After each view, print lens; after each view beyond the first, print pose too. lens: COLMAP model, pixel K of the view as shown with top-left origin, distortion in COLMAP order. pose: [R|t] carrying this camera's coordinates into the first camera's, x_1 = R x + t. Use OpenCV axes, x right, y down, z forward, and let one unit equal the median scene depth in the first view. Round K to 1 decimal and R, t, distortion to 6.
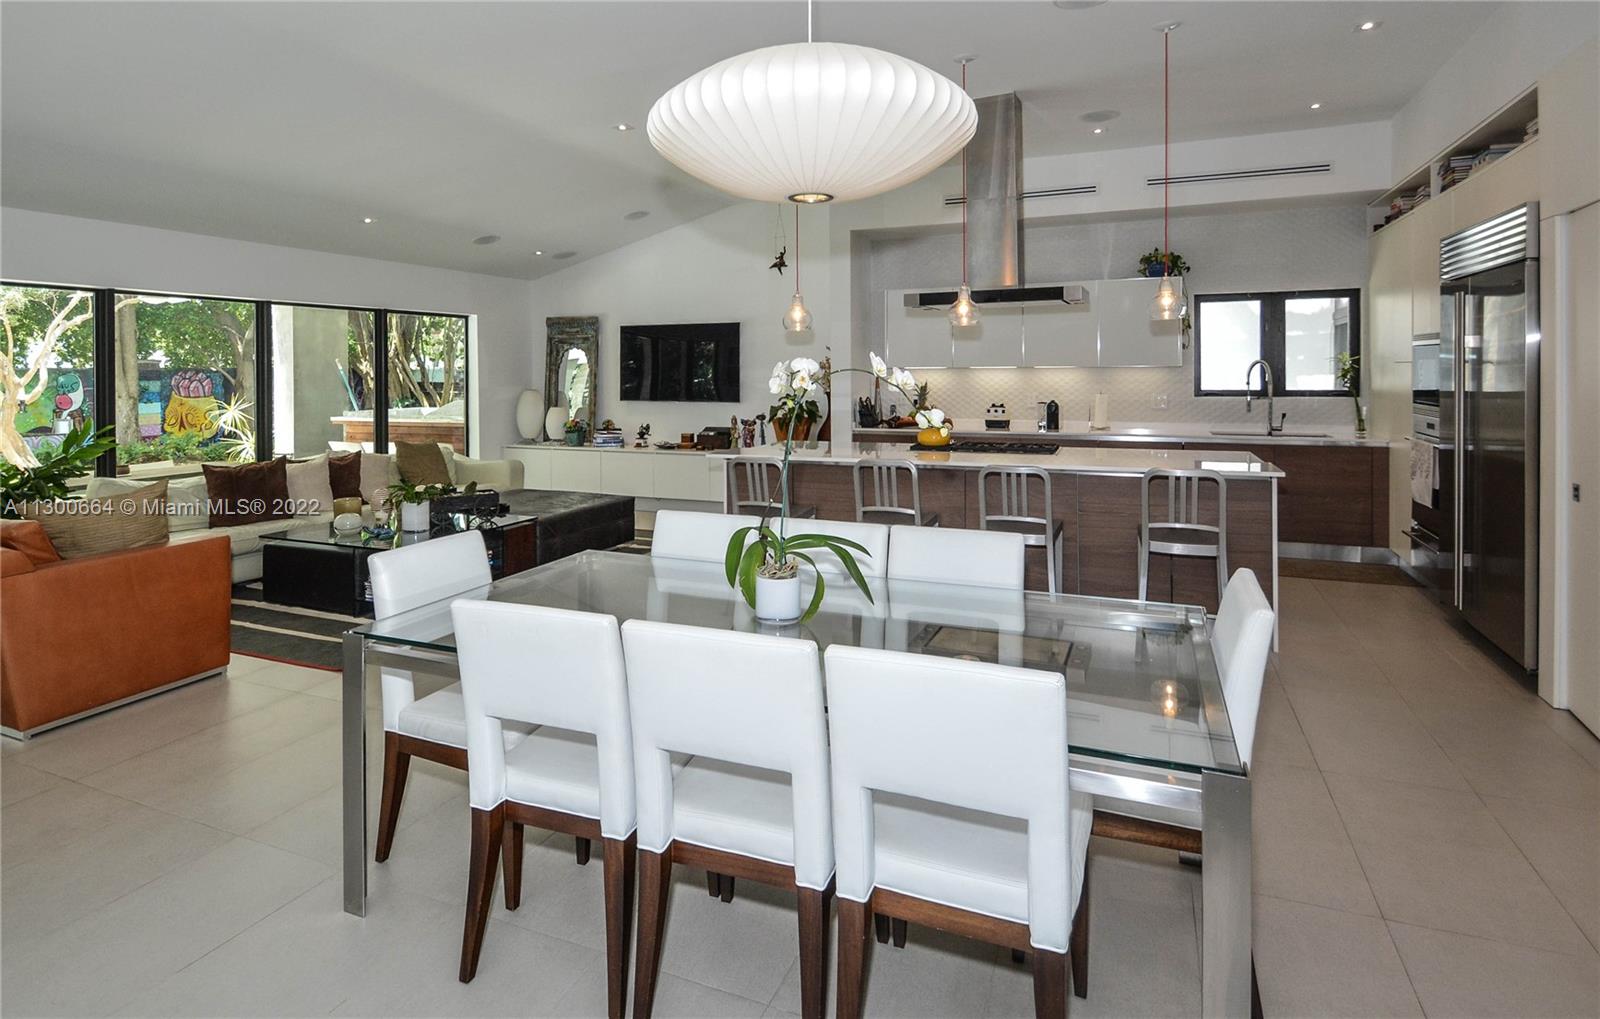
lens RADIAL K [[792.8, 0, 774.2], [0, 792.8, 379.1], [0, 0, 1]] dist [0.006347, -0.000658]
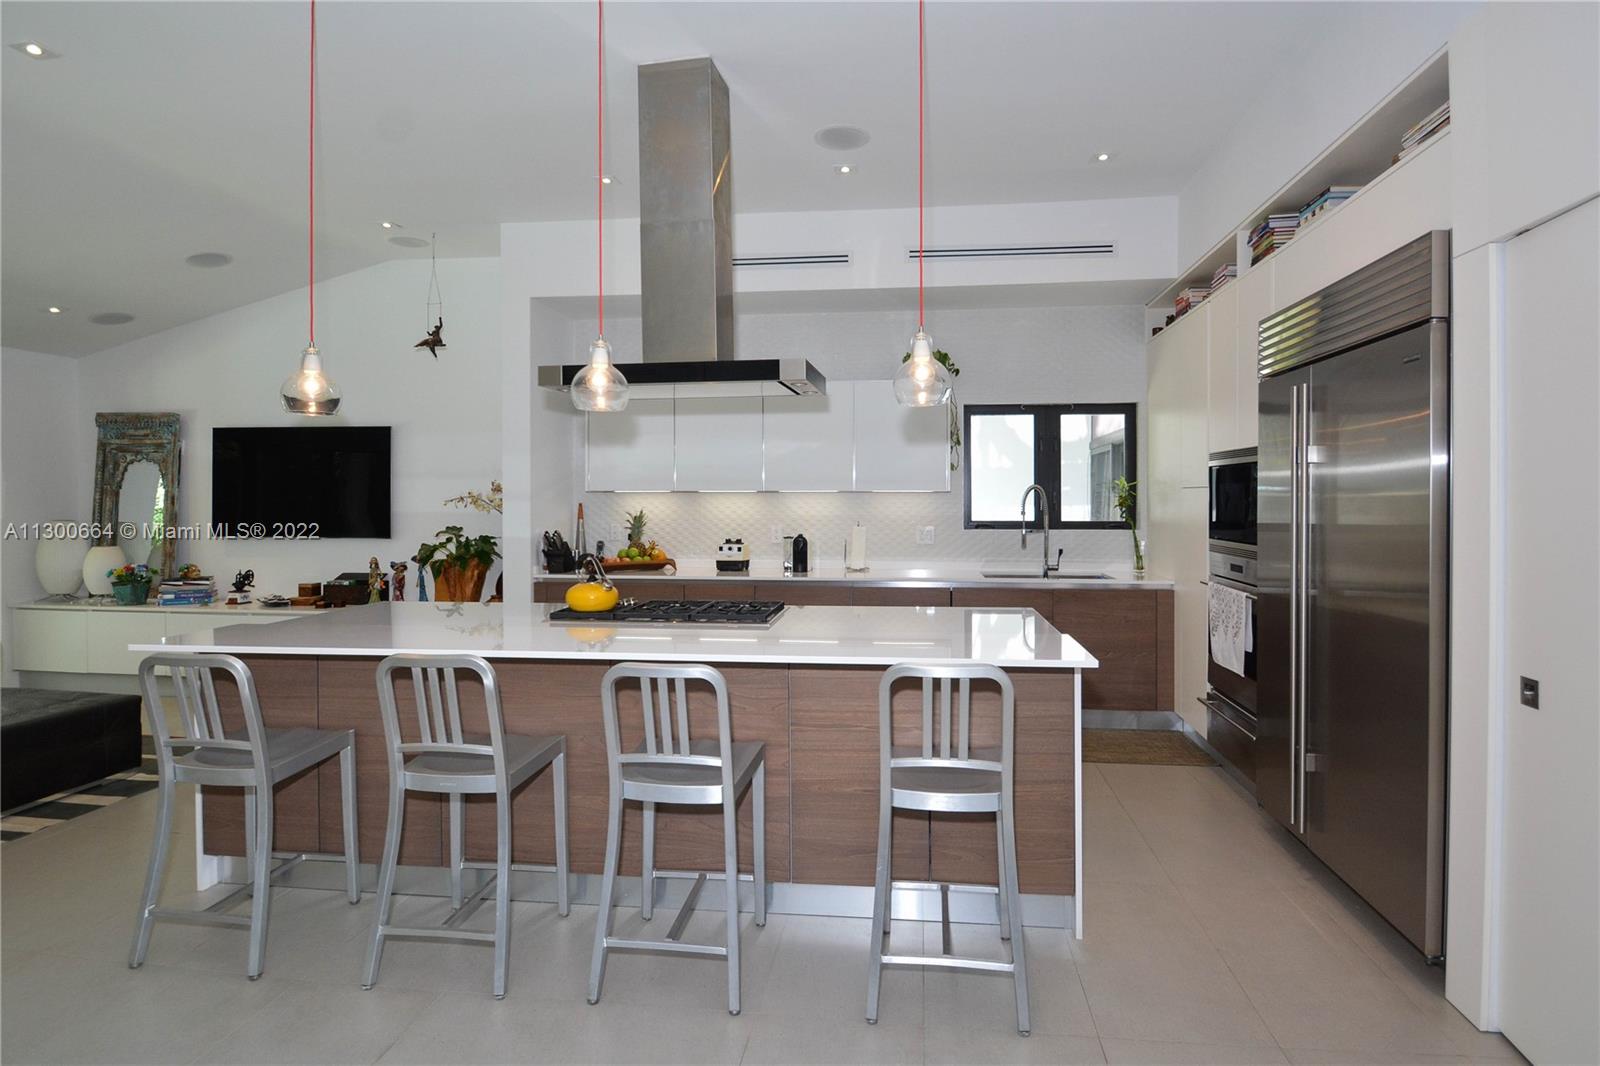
lens RADIAL K [[797.5, 0, 805.1], [0, 797.5, 504.7], [0, 0, 1]] dist [0.000645, 0.000388]
pose [[0.957819, 0.005392, 0.287323, 0.120043], [-0.003919, 0.999976, -0.005703, 0.001902], [-0.287347, 0.004337, 0.957817, 0.229588]]
